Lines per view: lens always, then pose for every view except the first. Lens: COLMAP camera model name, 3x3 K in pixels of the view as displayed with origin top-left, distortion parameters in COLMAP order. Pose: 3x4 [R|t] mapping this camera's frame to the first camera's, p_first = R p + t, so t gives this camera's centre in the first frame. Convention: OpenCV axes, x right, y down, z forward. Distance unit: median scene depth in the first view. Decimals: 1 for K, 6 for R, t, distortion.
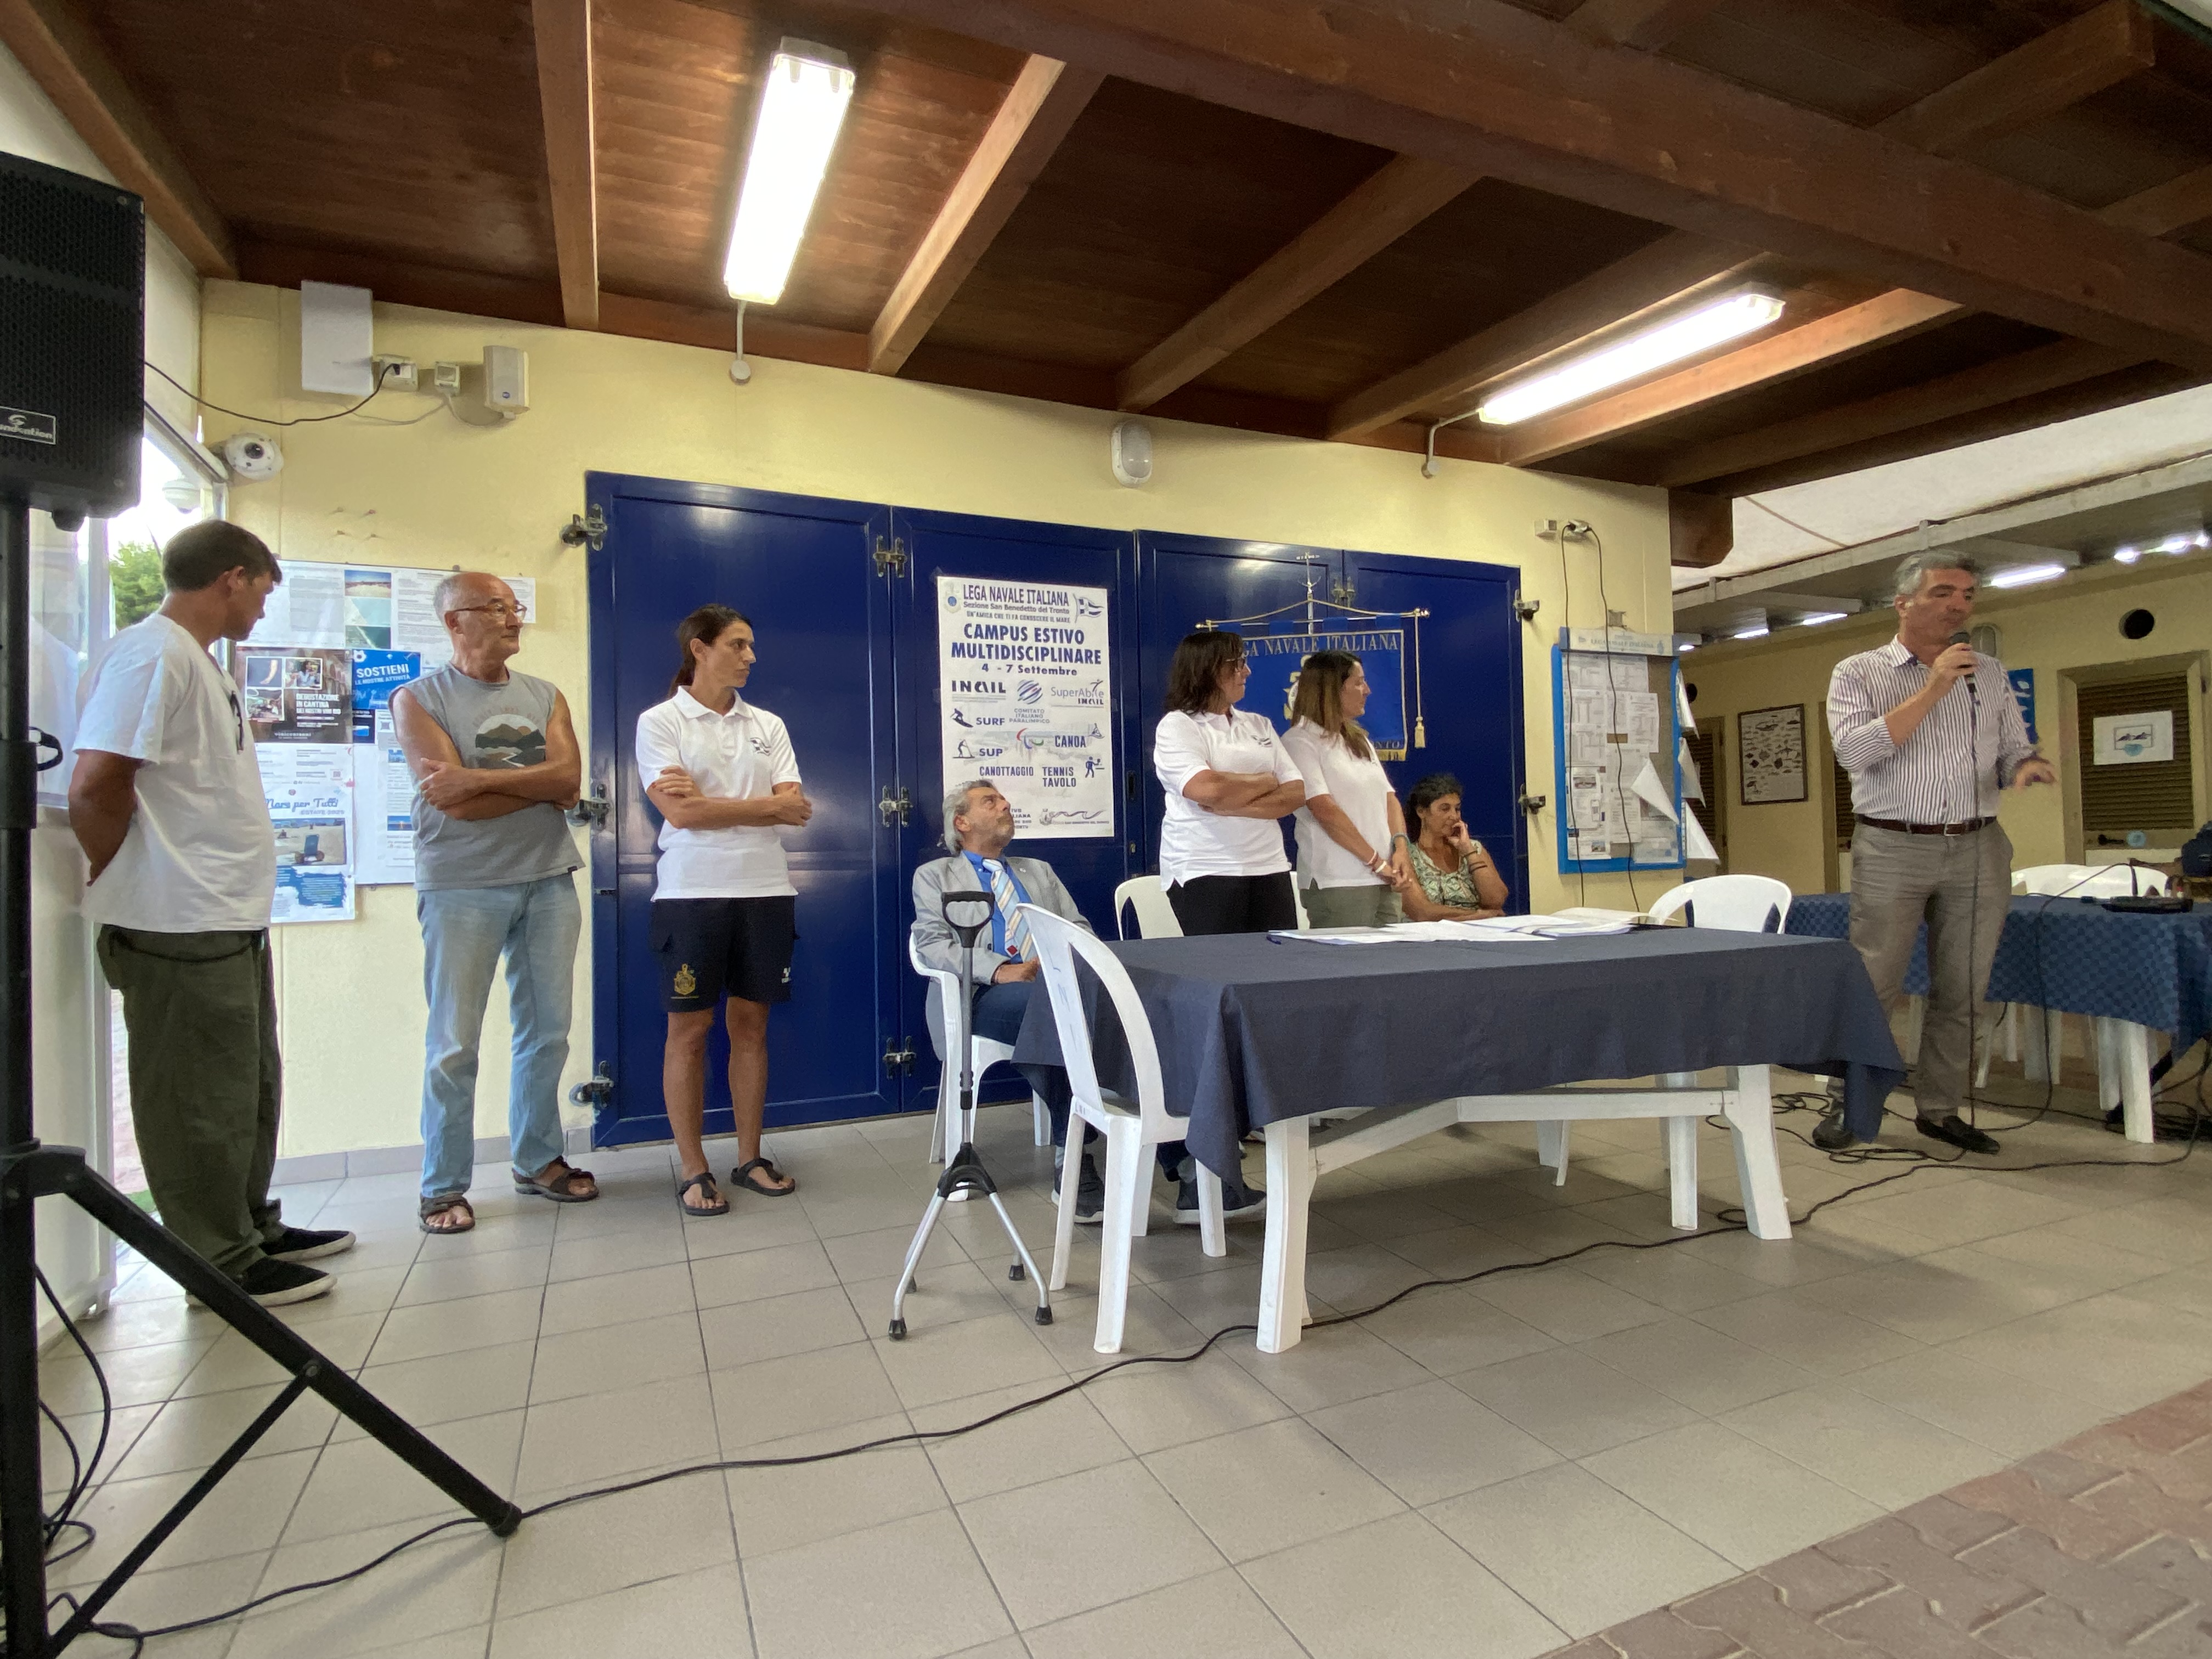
lens RADIAL K [[1128.2, 0, 1112.2], [0, 1128.2, 822.3], [0, 0, 1]] dist [0.041218, -0.008018]
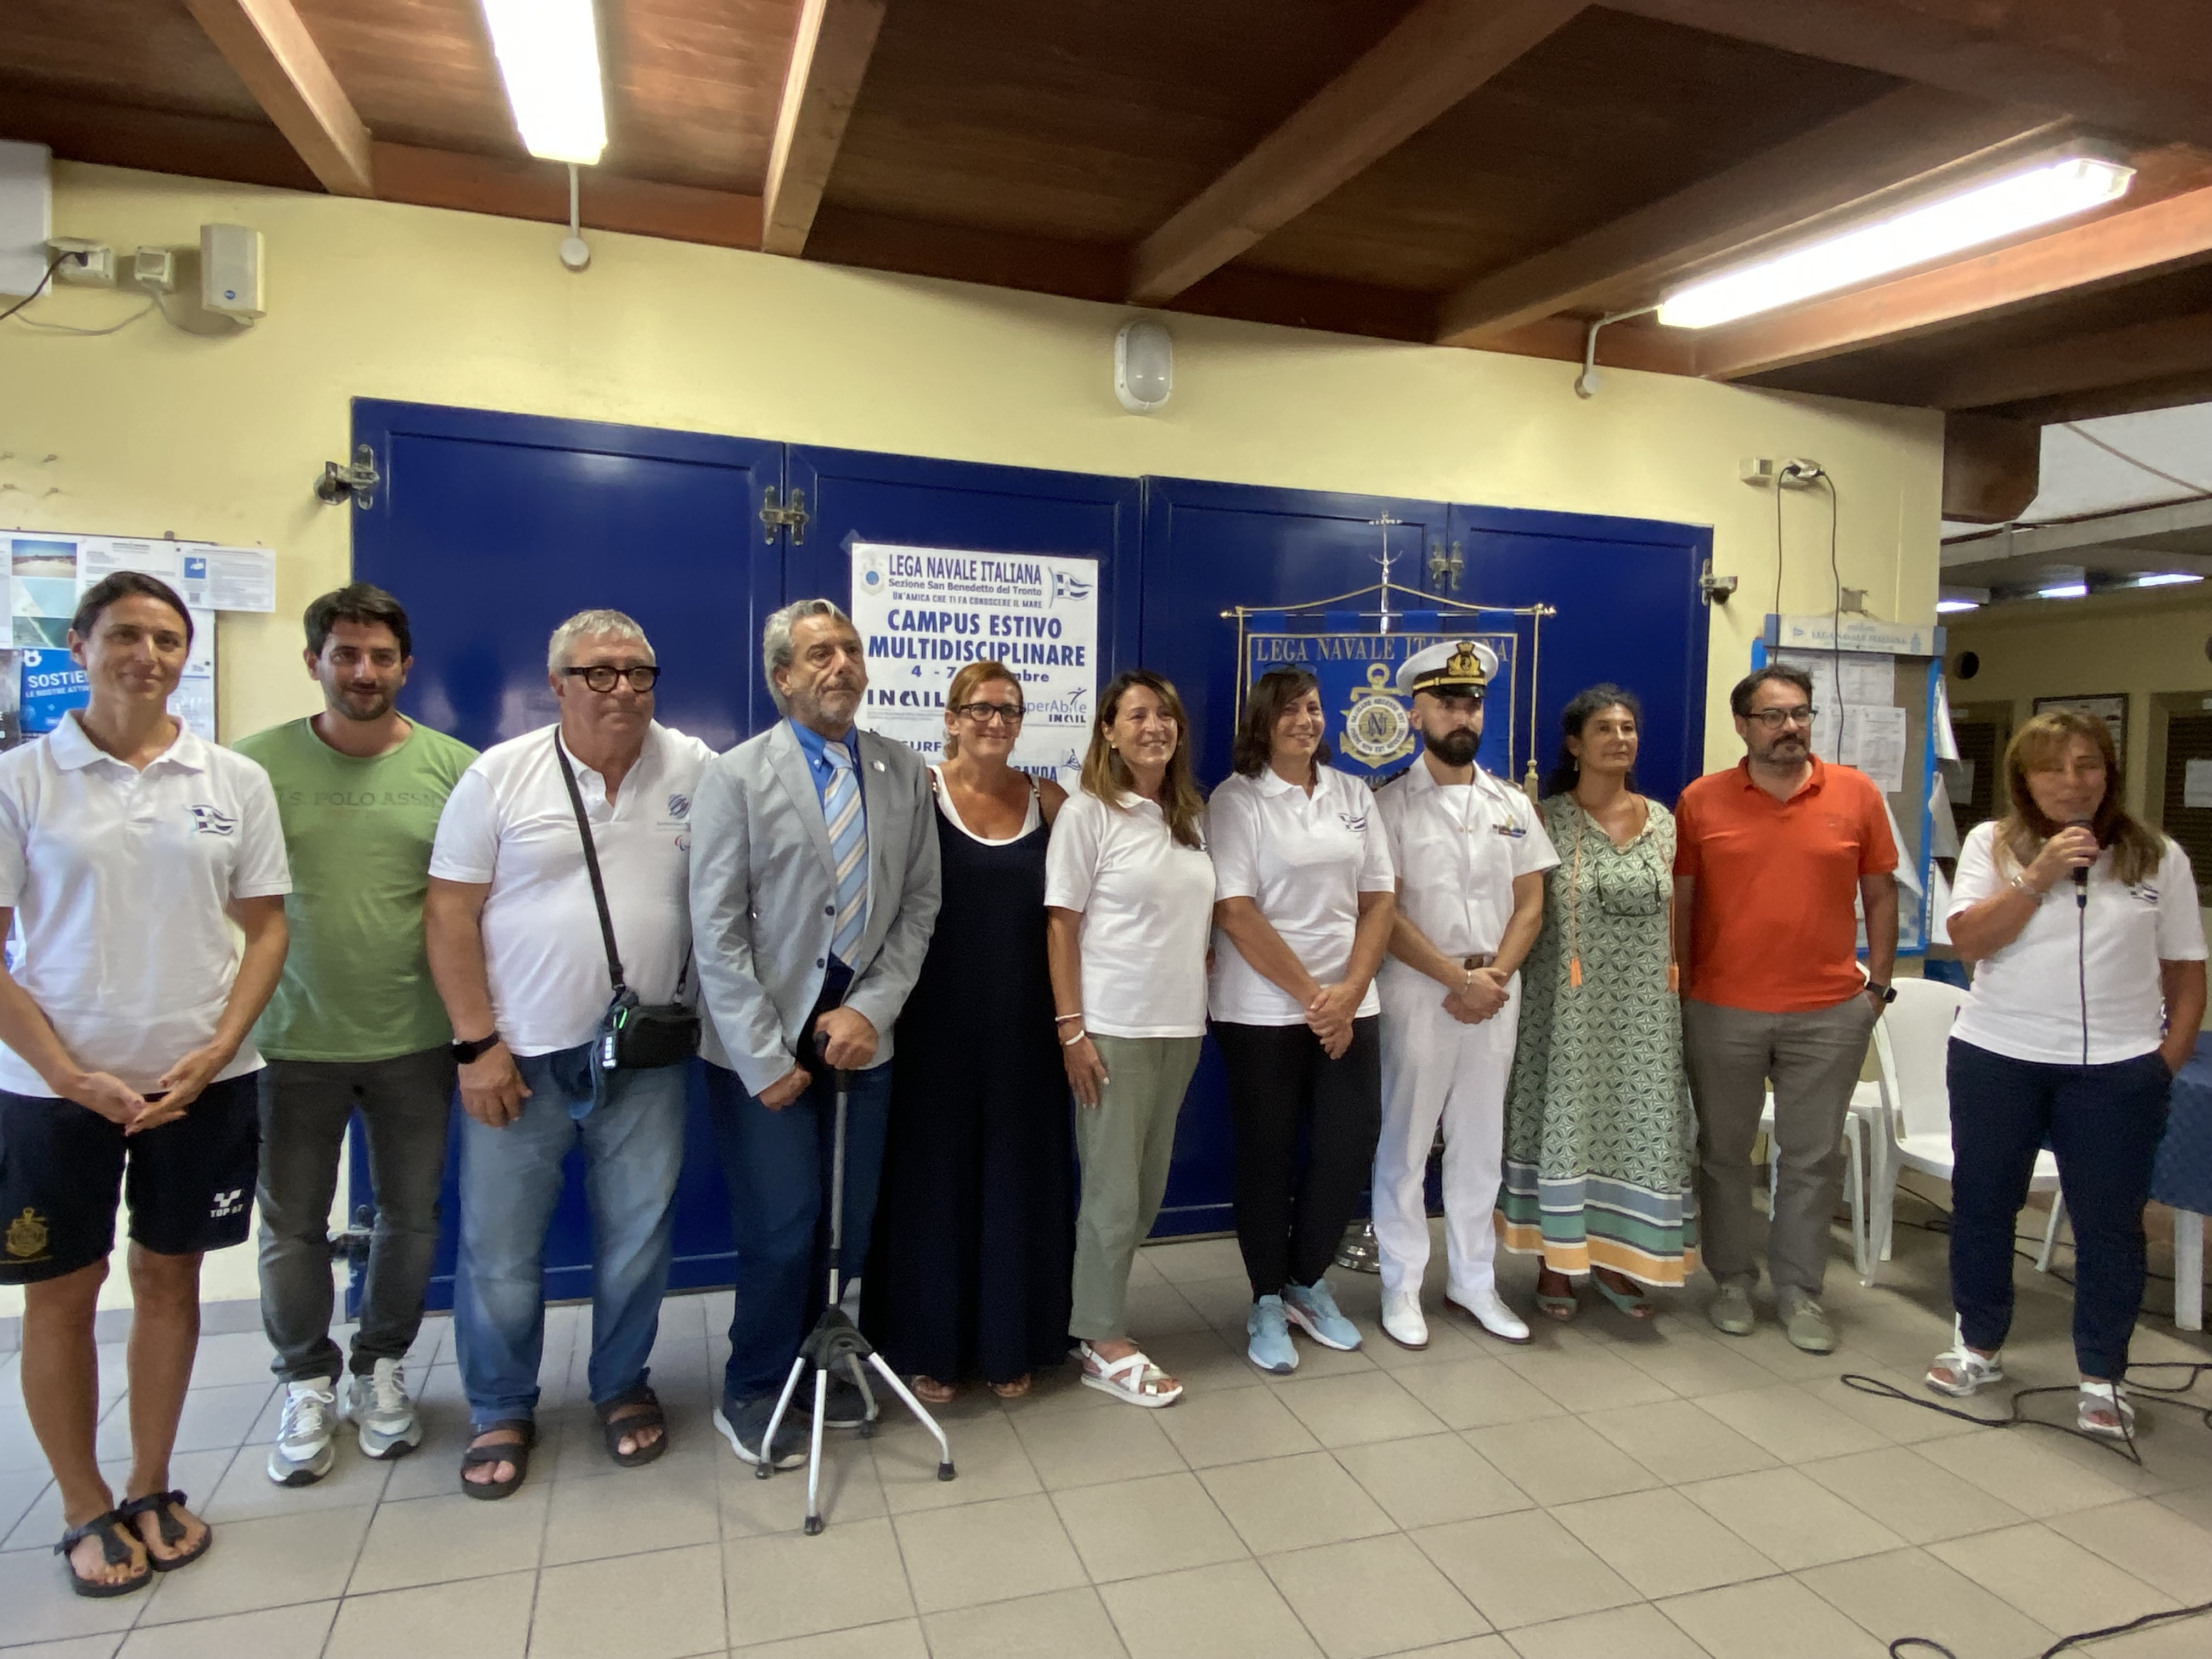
lens RADIAL K [[1357.8, 0, 1113.1], [0, 1357.8, 837.1], [0, 0, 1]] dist [0.036586, -0.012459]
pose [[0.994543, 0.050426, -0.091333, 0.097872], [-0.043808, 0.996364, 0.073070, -0.100853], [0.094685, -0.068670, 0.993136, 0.141138]]
